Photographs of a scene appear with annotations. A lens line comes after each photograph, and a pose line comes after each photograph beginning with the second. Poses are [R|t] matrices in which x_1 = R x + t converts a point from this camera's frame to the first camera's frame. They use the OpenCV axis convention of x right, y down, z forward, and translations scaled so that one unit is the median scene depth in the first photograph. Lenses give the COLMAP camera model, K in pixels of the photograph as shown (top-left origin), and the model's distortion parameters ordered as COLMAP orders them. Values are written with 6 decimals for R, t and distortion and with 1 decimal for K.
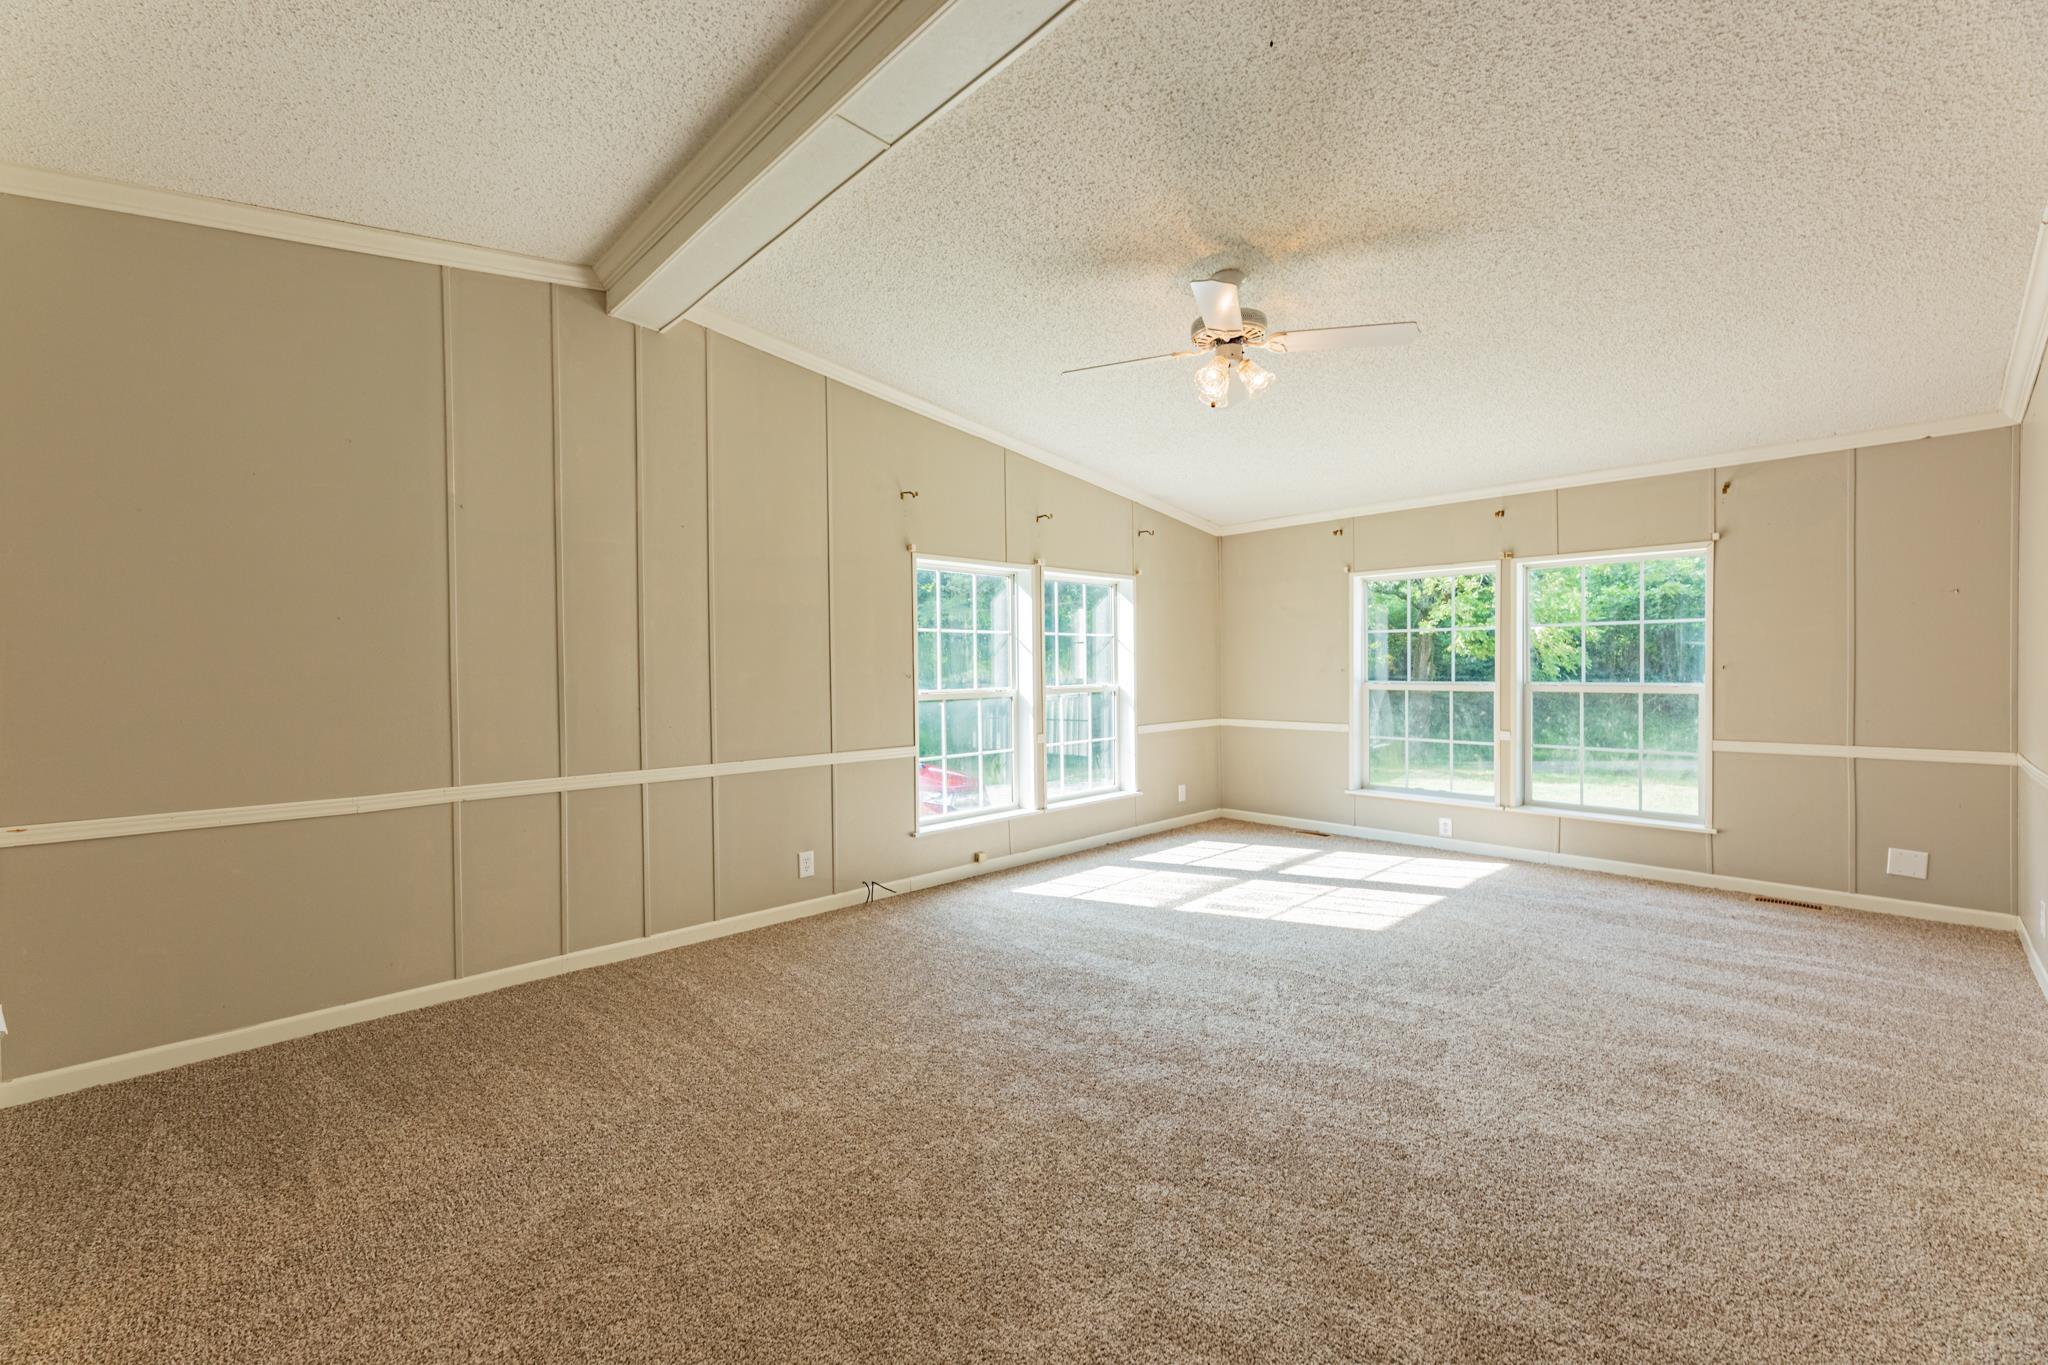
lens RADIAL K [[833.6, 0, 1024.0], [0, 833.6, 682.5], [0, 0, 1]] dist [0.002327, 0.000307]
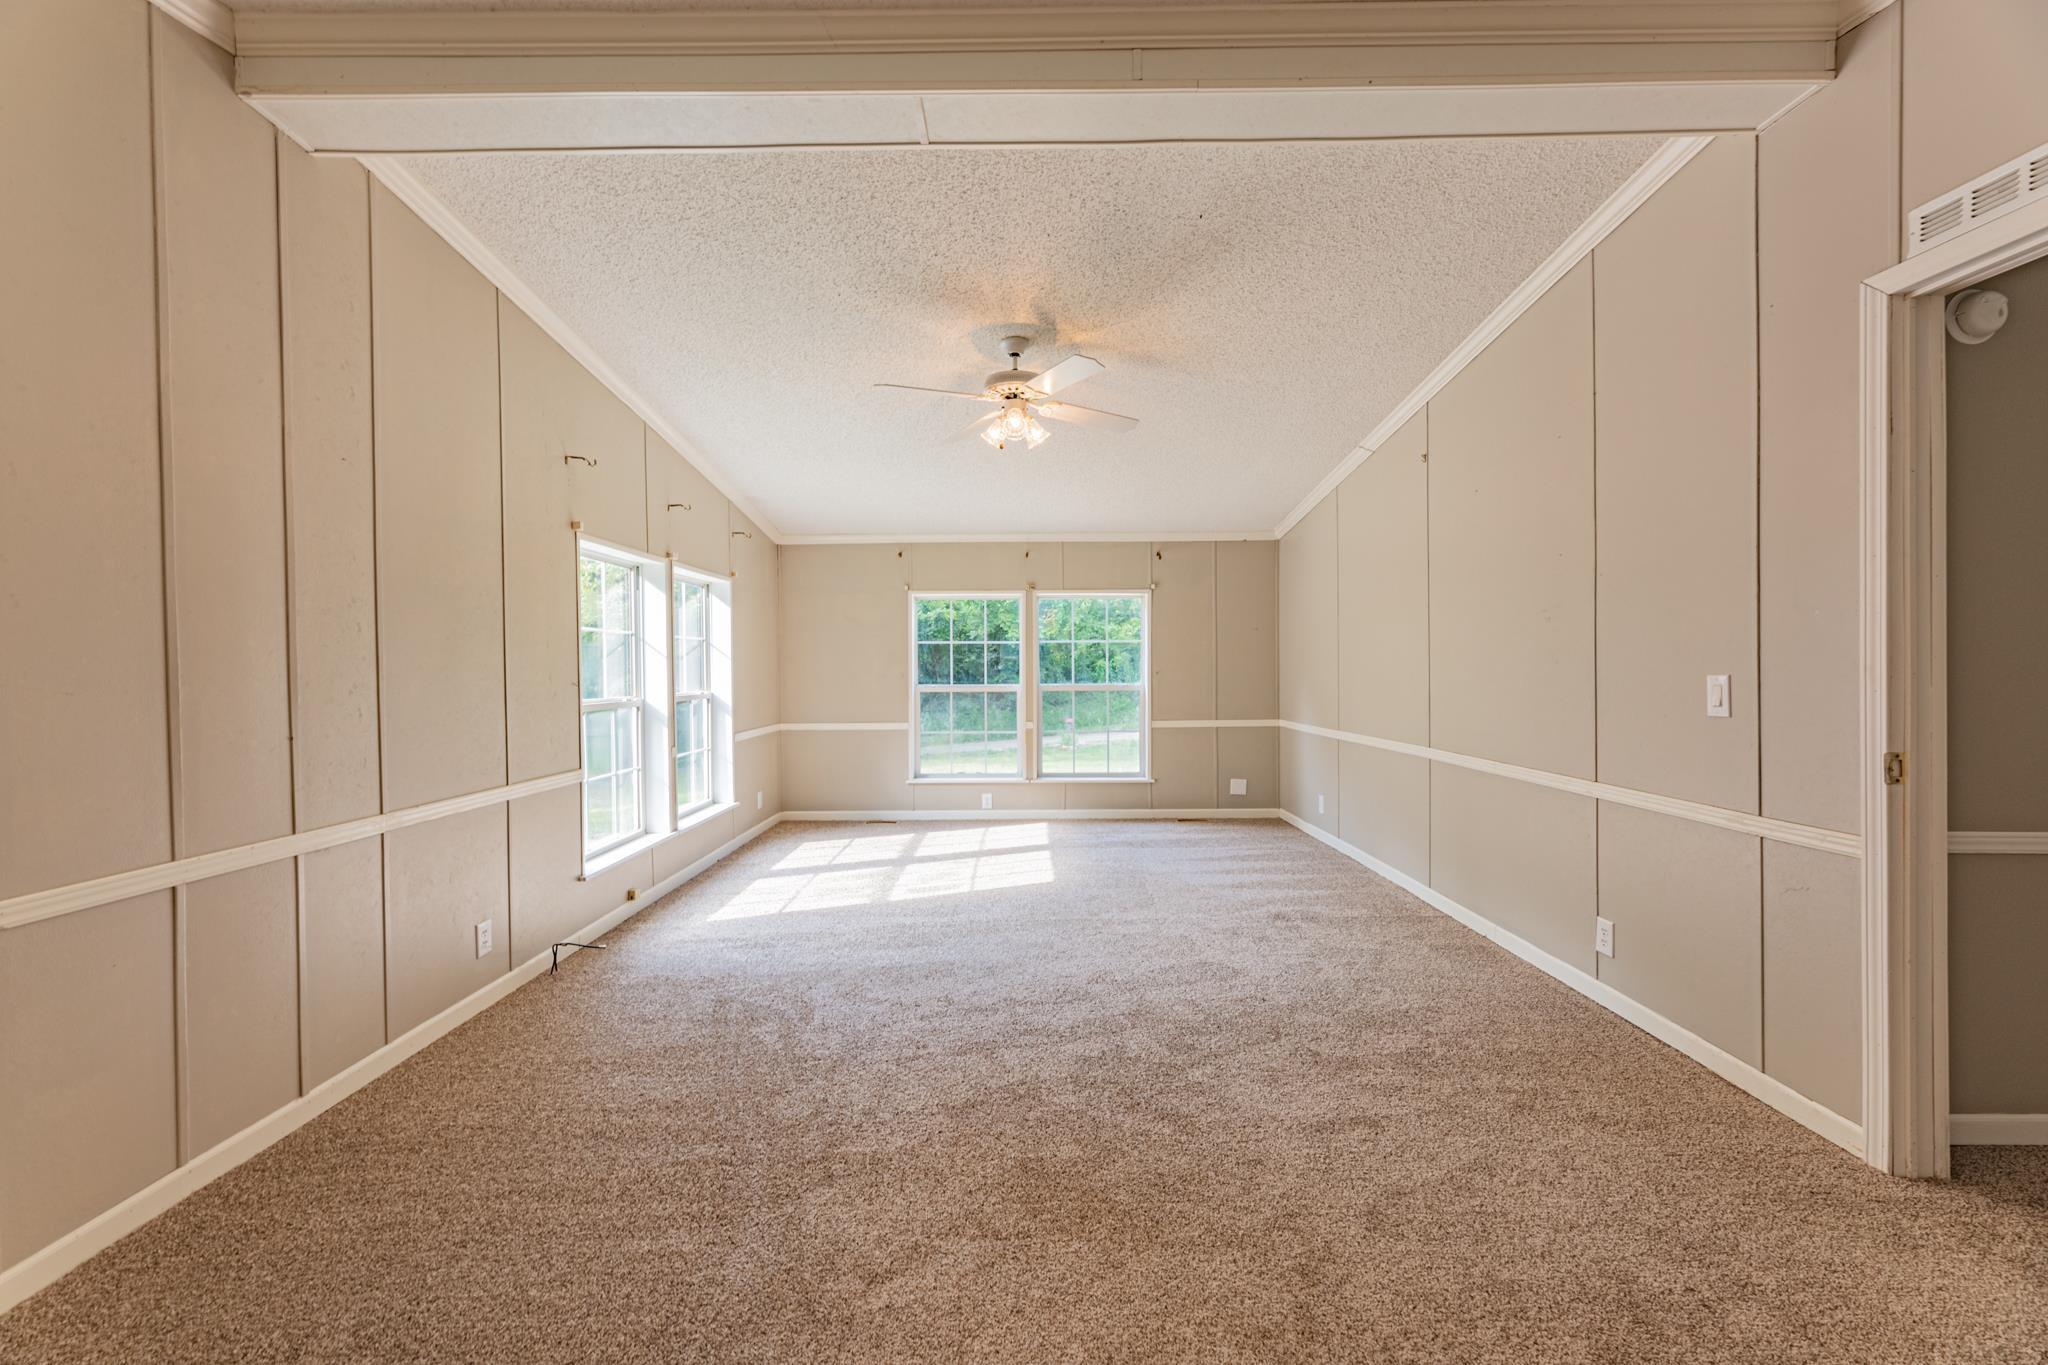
lens RADIAL K [[824.5, 0, 1024.0], [0, 824.5, 682.5], [0, 0, 1]] dist [0.002723, 0.000335]
pose [[0.694269, -0.009204, 0.719657, -0.437113], [0.014584, 0.999893, -0.001281, -0.001592], [-0.719568, 0.011385, 0.694329, 0.134950]]
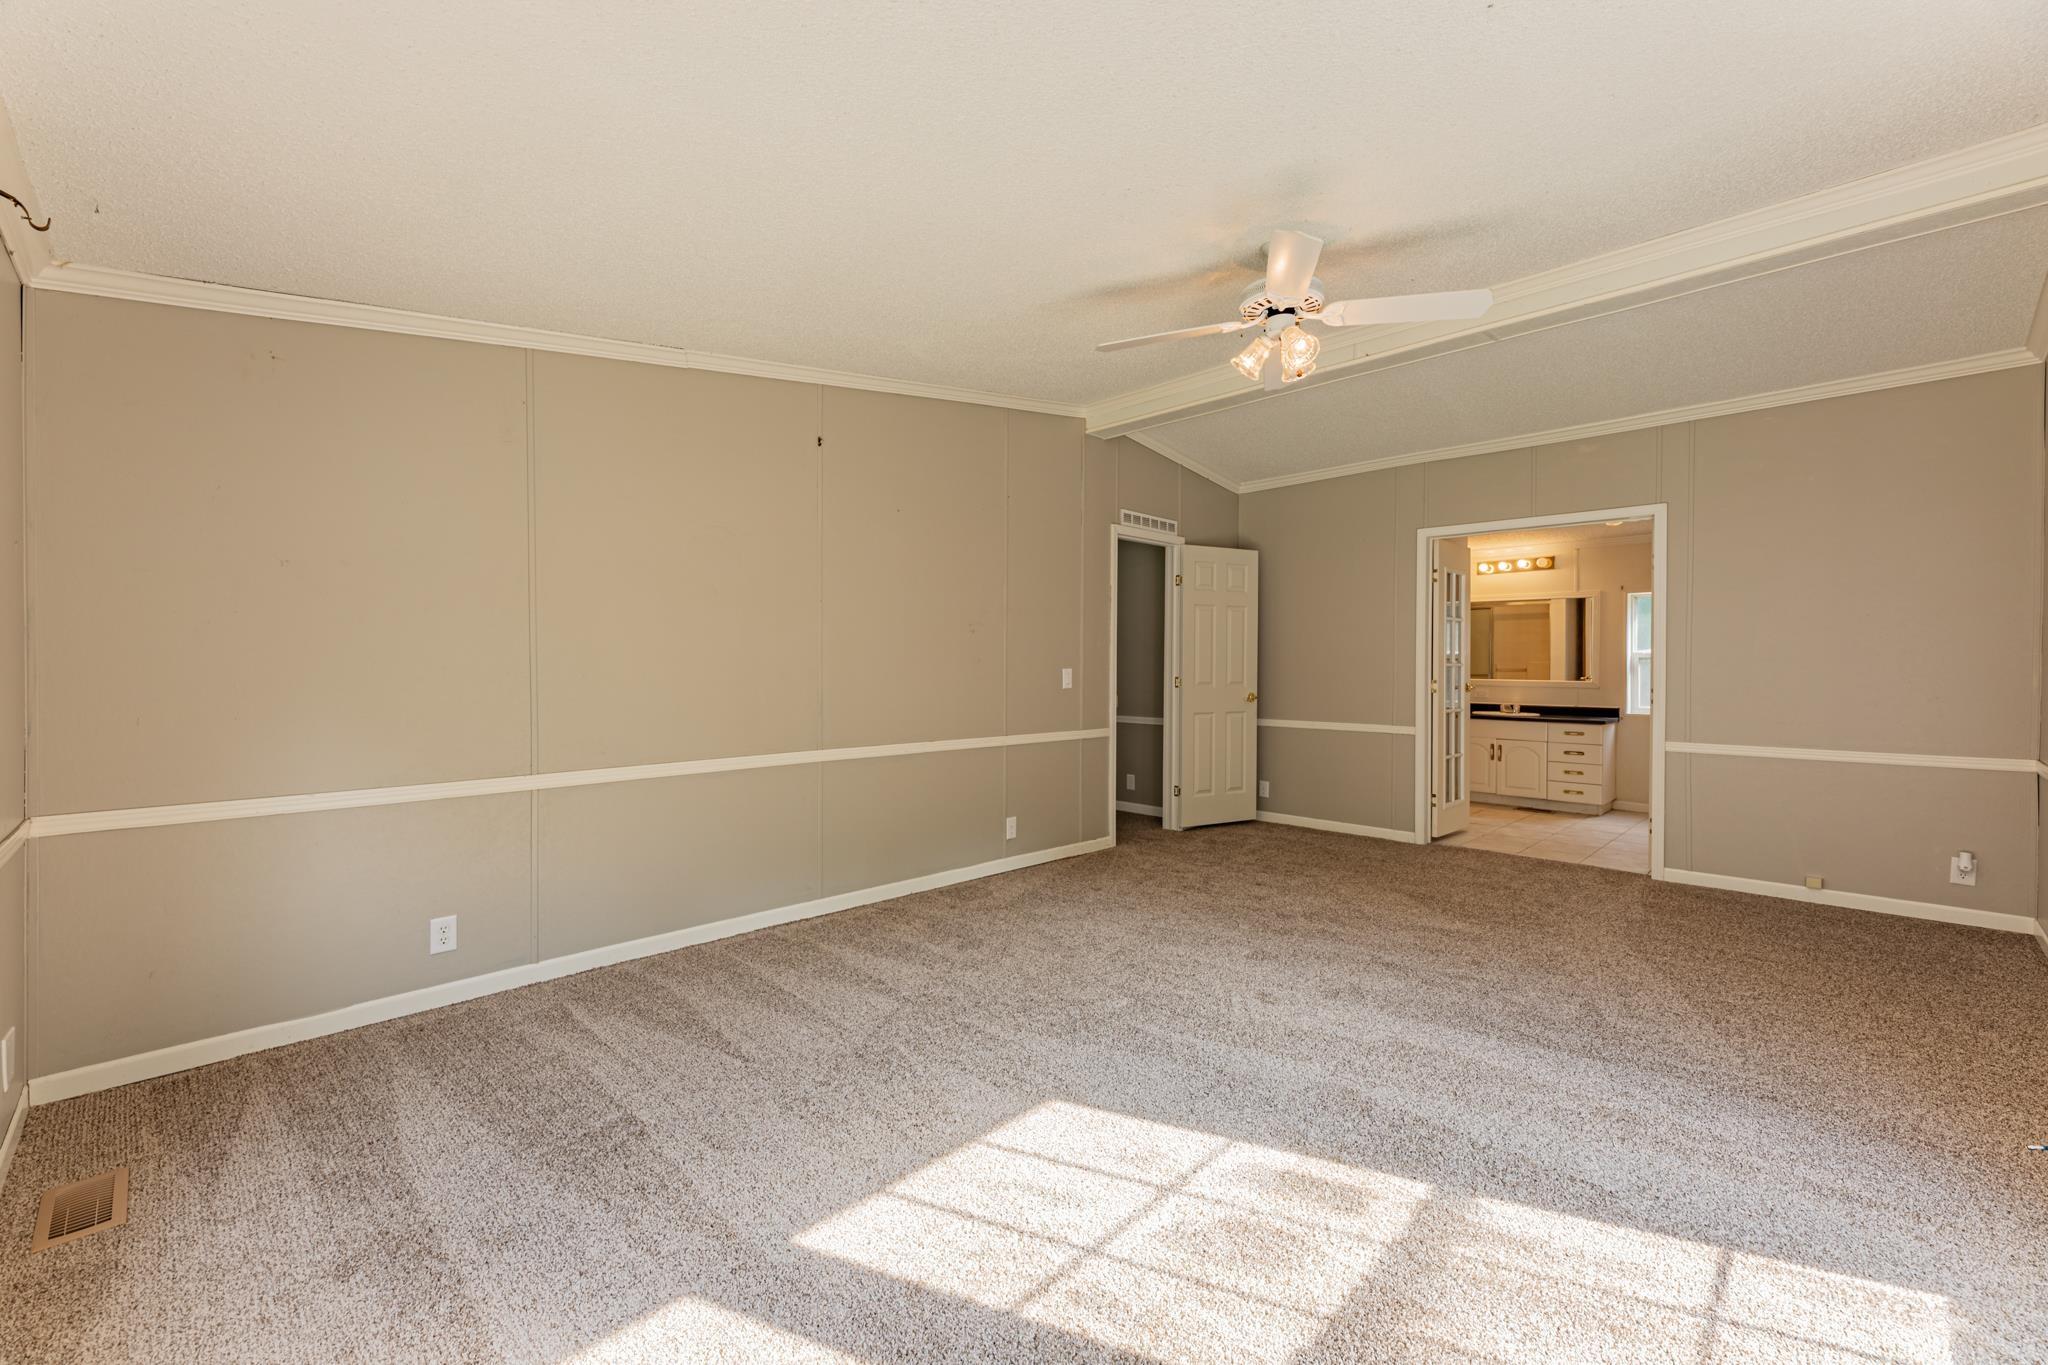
lens RADIAL K [[824.5, 0, 1024.0], [0, 824.5, 682.5], [0, 0, 1]] dist [0.002723, 0.000335]
pose [[-0.999701, 0.000771, -0.024431, 0.406799], [-0.000113, 0.999346, 0.036148, -0.024204], [0.024442, 0.036140, -0.999048, 1.397752]]
